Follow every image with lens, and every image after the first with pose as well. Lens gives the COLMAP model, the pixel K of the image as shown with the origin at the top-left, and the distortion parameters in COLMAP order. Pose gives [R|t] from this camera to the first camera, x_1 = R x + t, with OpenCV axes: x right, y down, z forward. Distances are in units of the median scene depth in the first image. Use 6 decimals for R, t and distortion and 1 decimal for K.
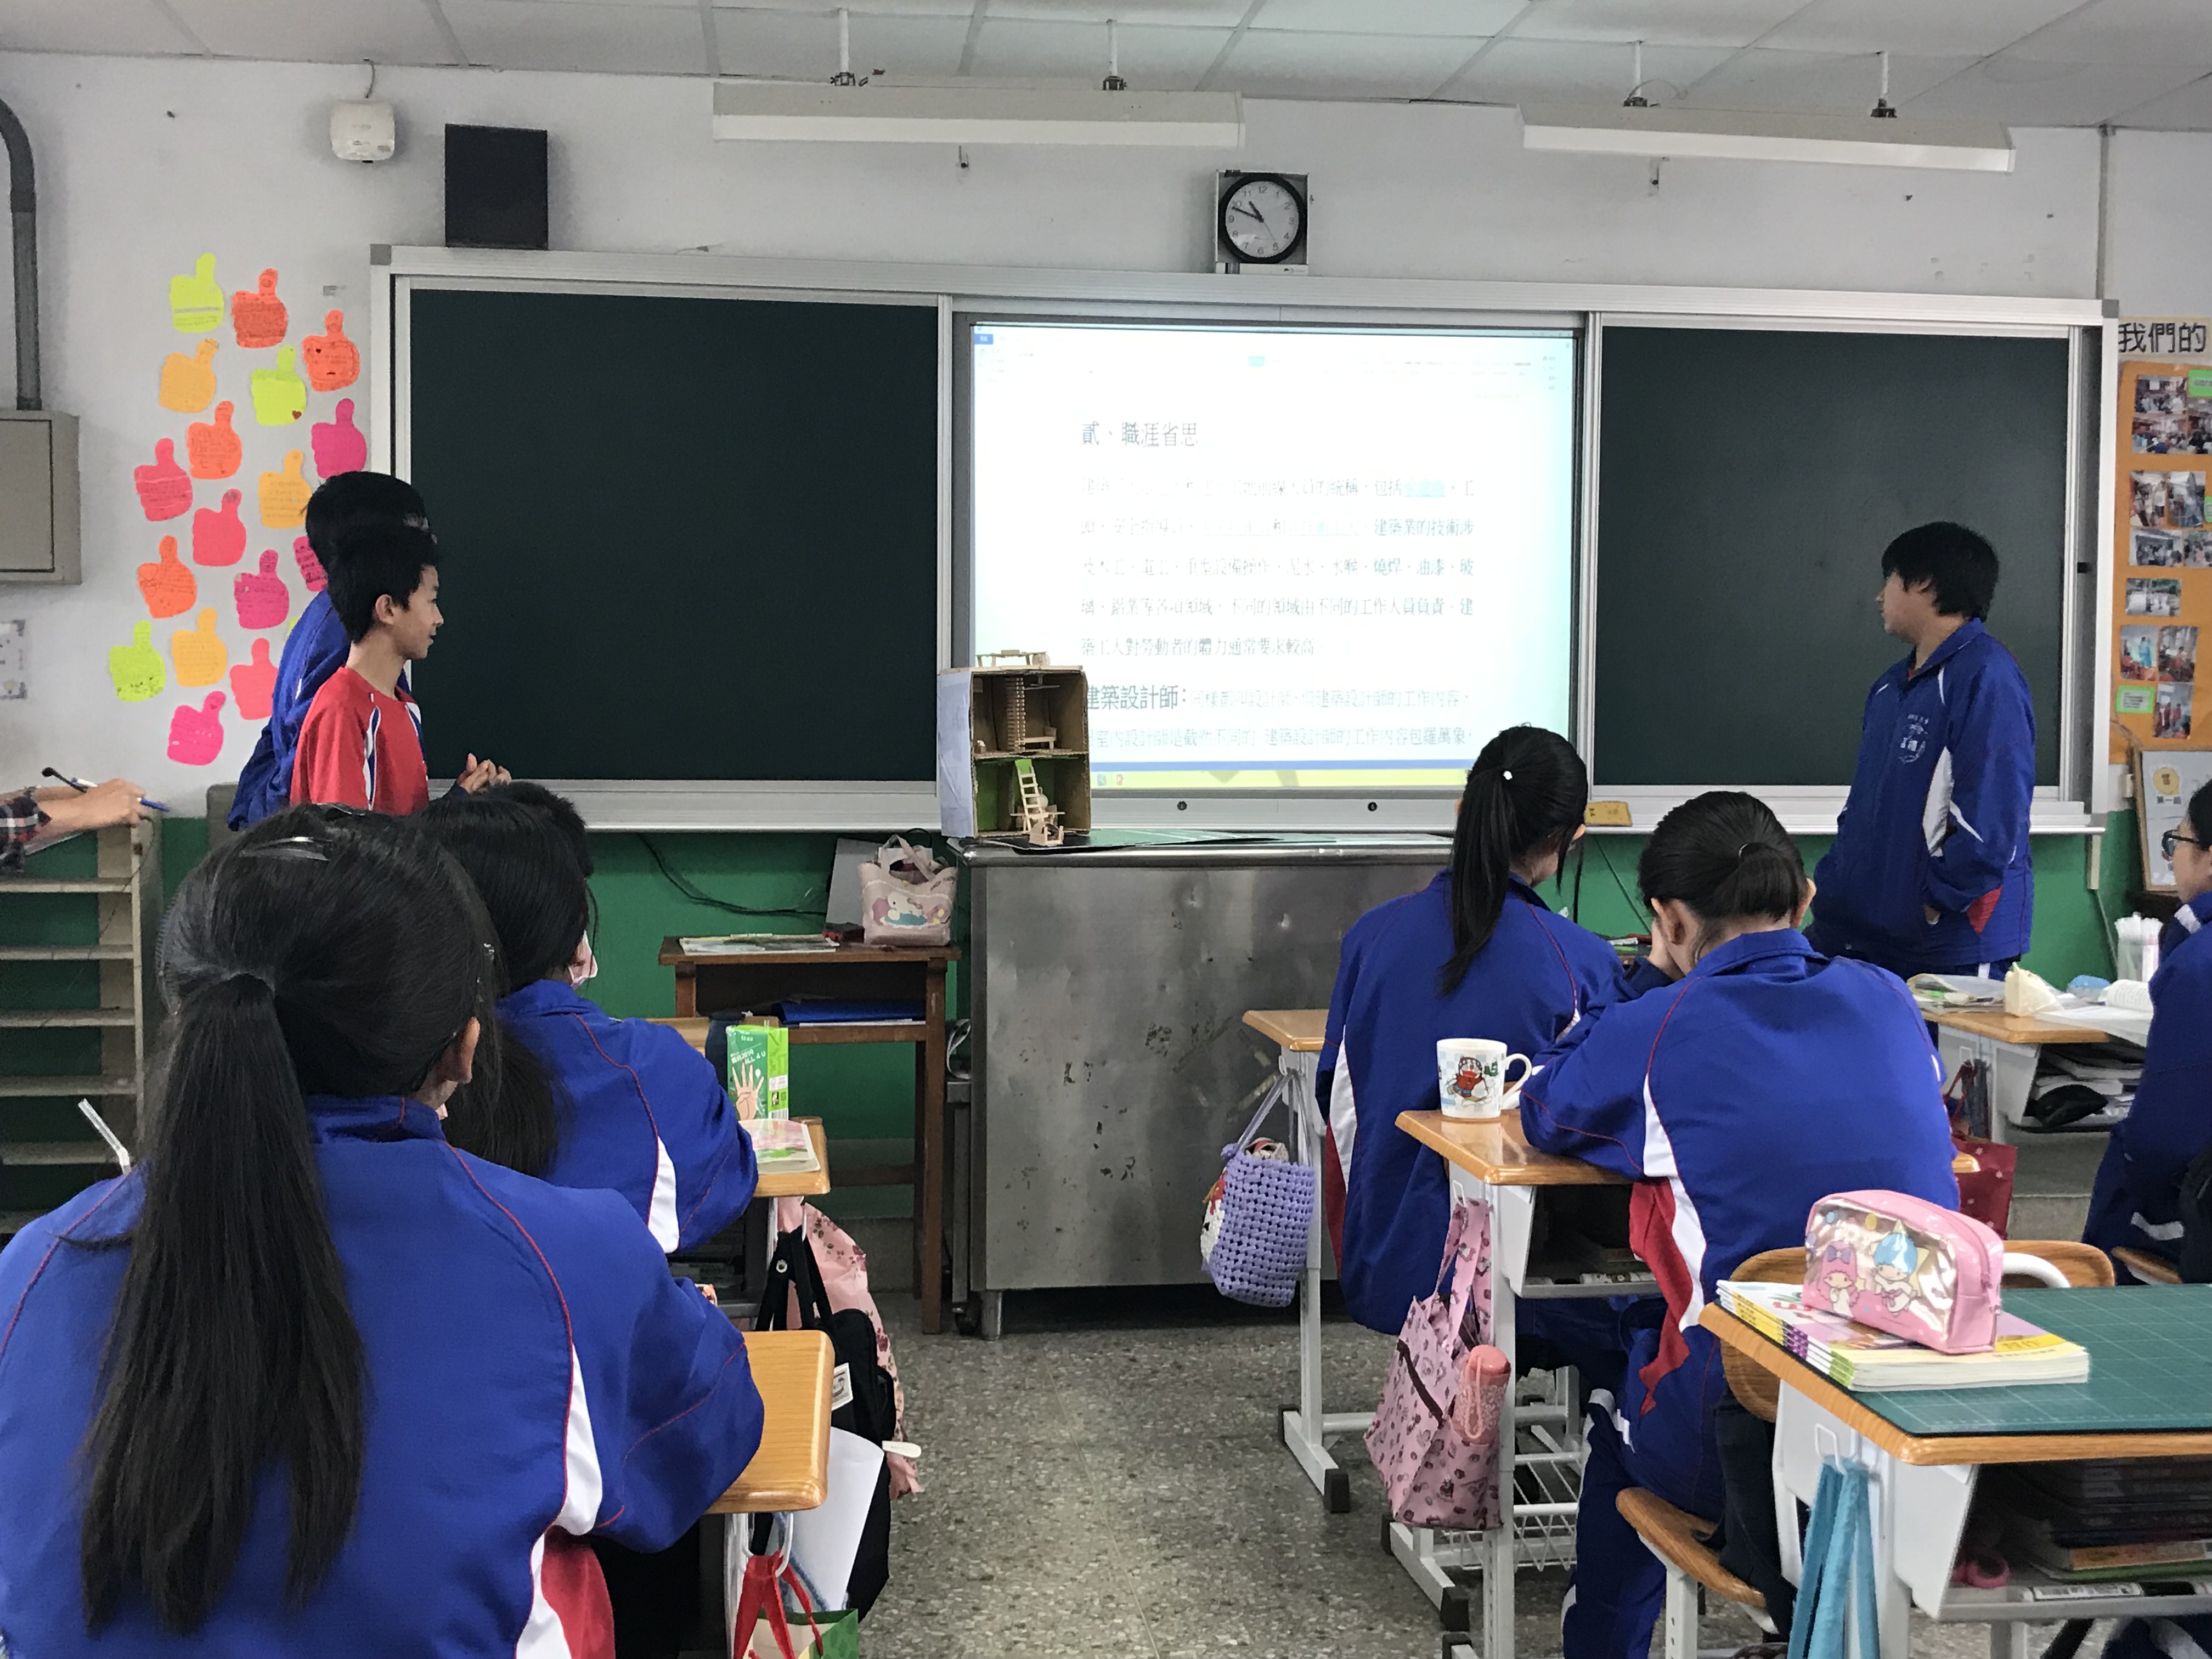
lens RADIAL K [[2421.2, 0, 1105.7], [0, 2421.2, 788.1], [0, 0, 1]] dist [0.189570, -0.606079]
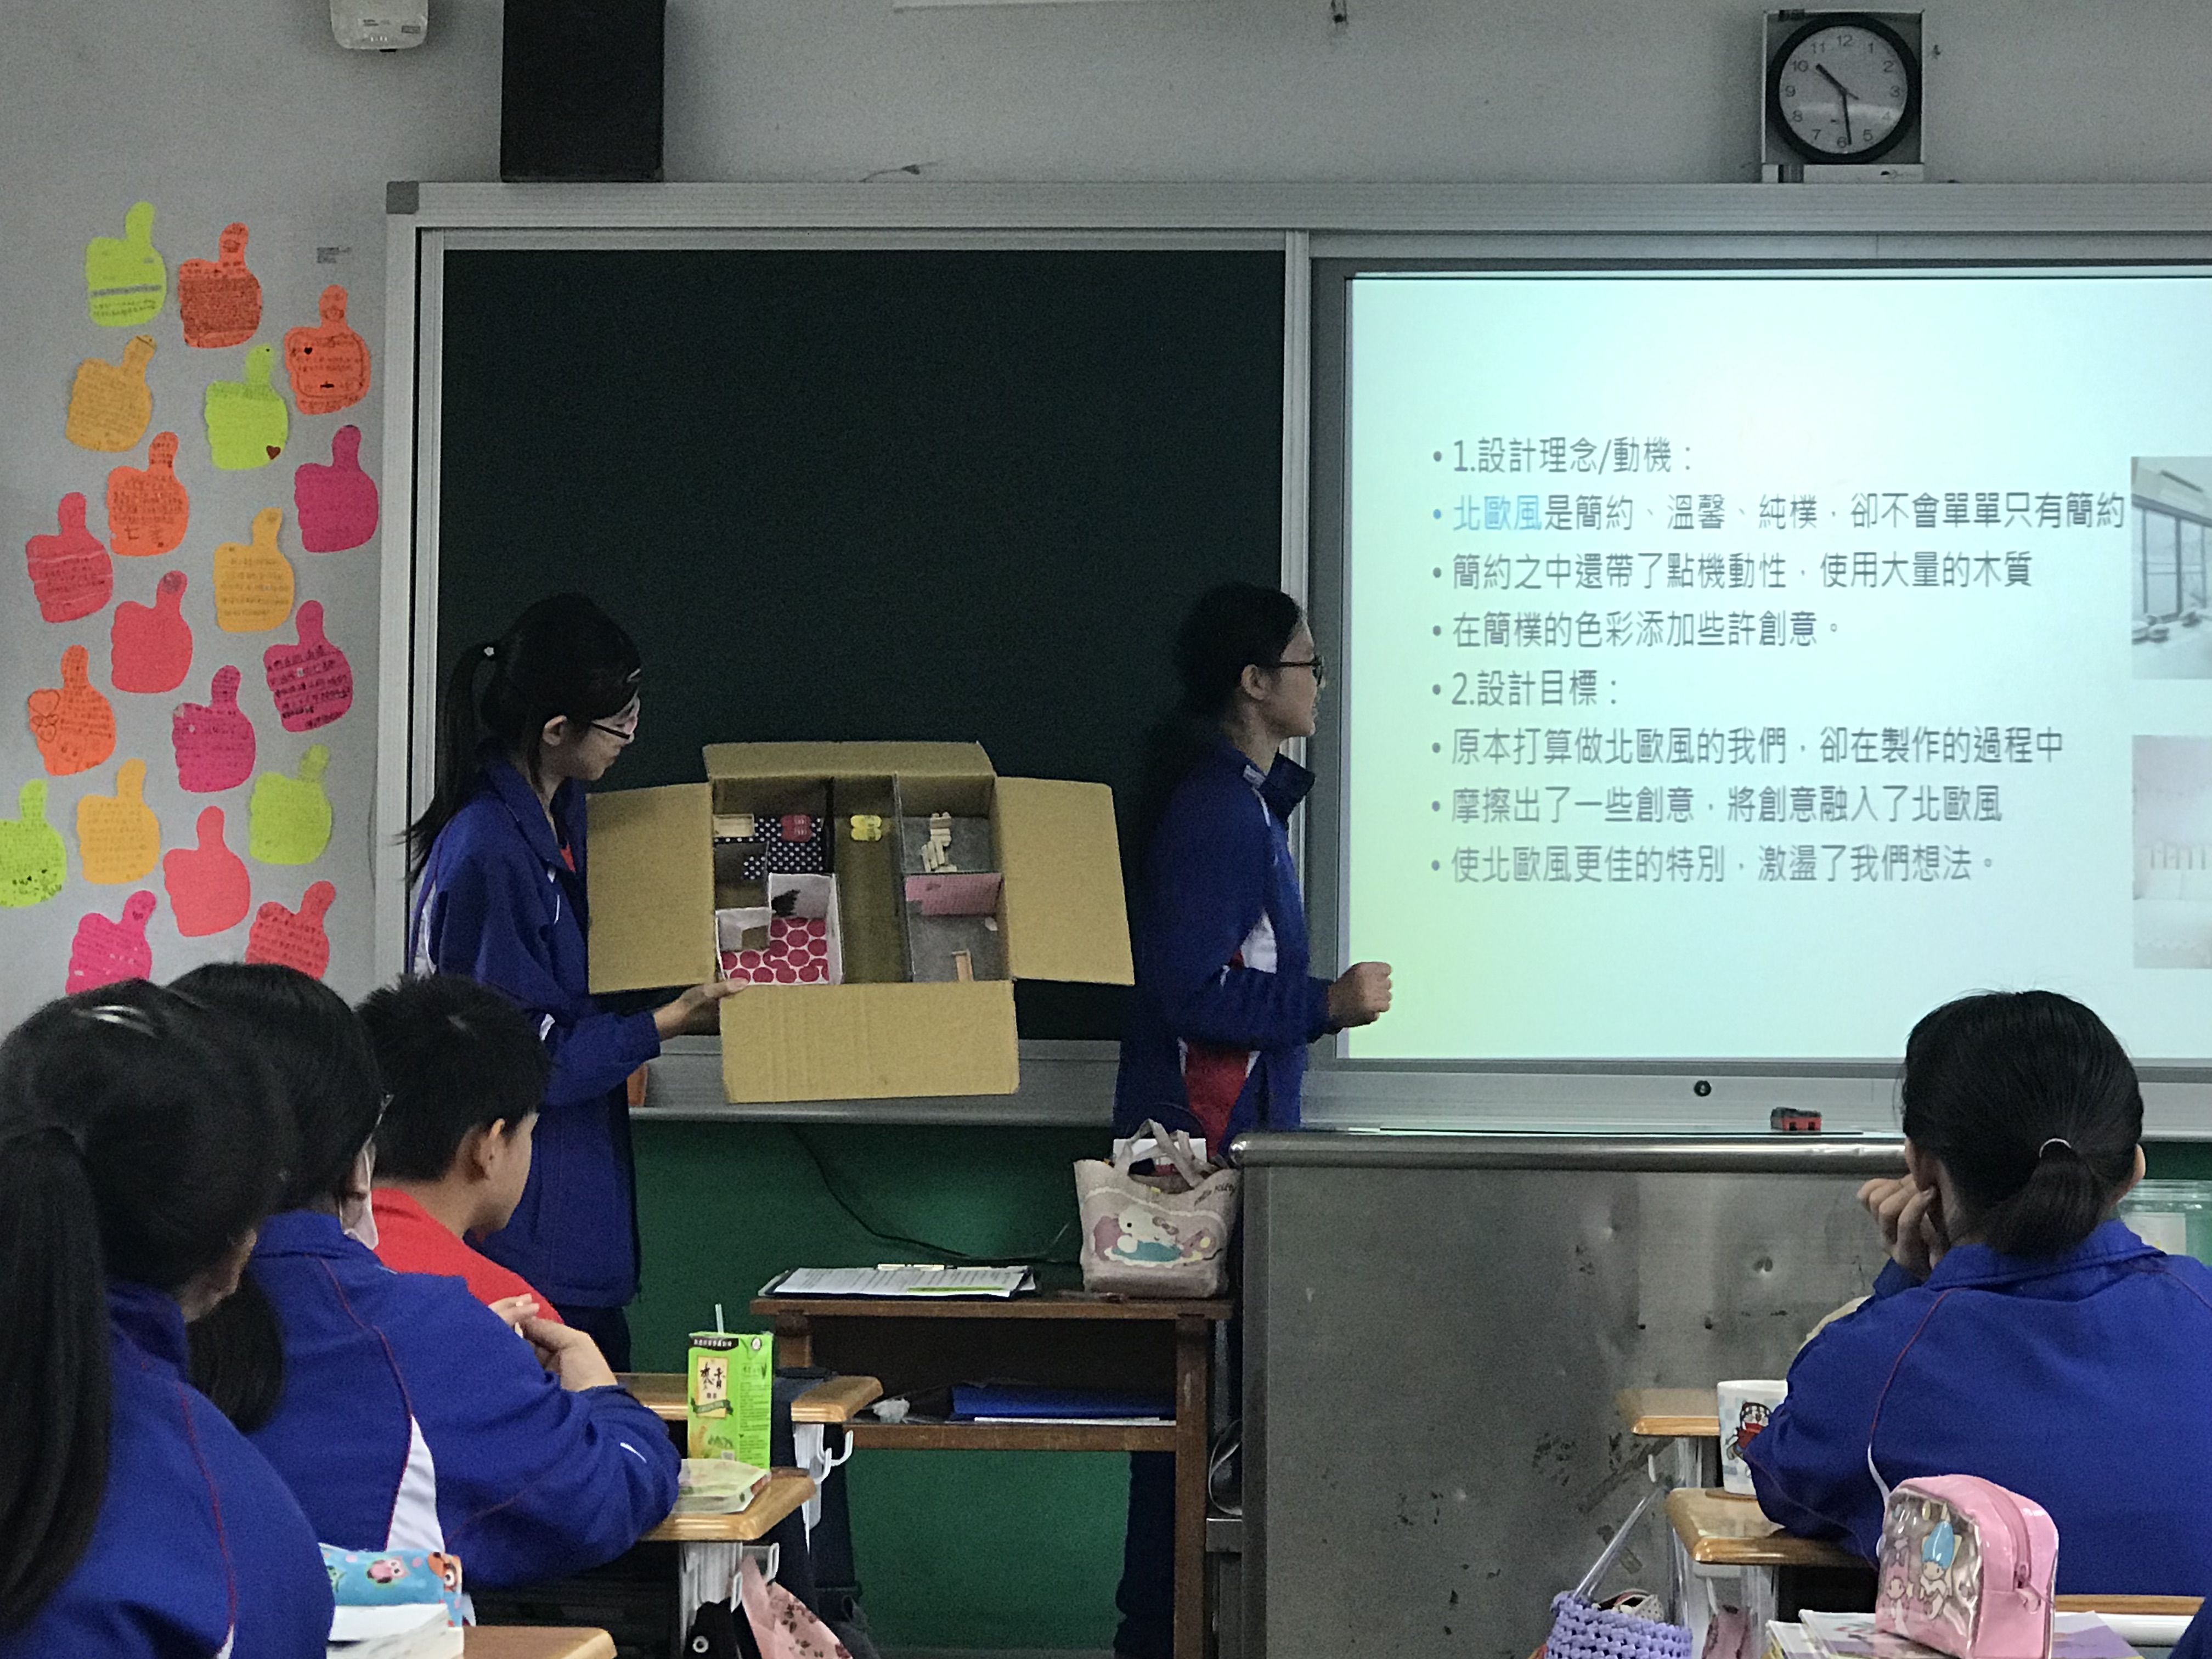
lens RADIAL K [[4959.0, 0, 1106.0], [0, 4959.0, 829.5], [0, 0, 1]] dist [0.084536, -0.047601]
pose [[0.980504, -0.001168, -0.196494, 0.130425], [-0.012003, 0.997759, -0.065823, 0.025827], [0.196130, 0.066898, 0.978293, -0.198173]]
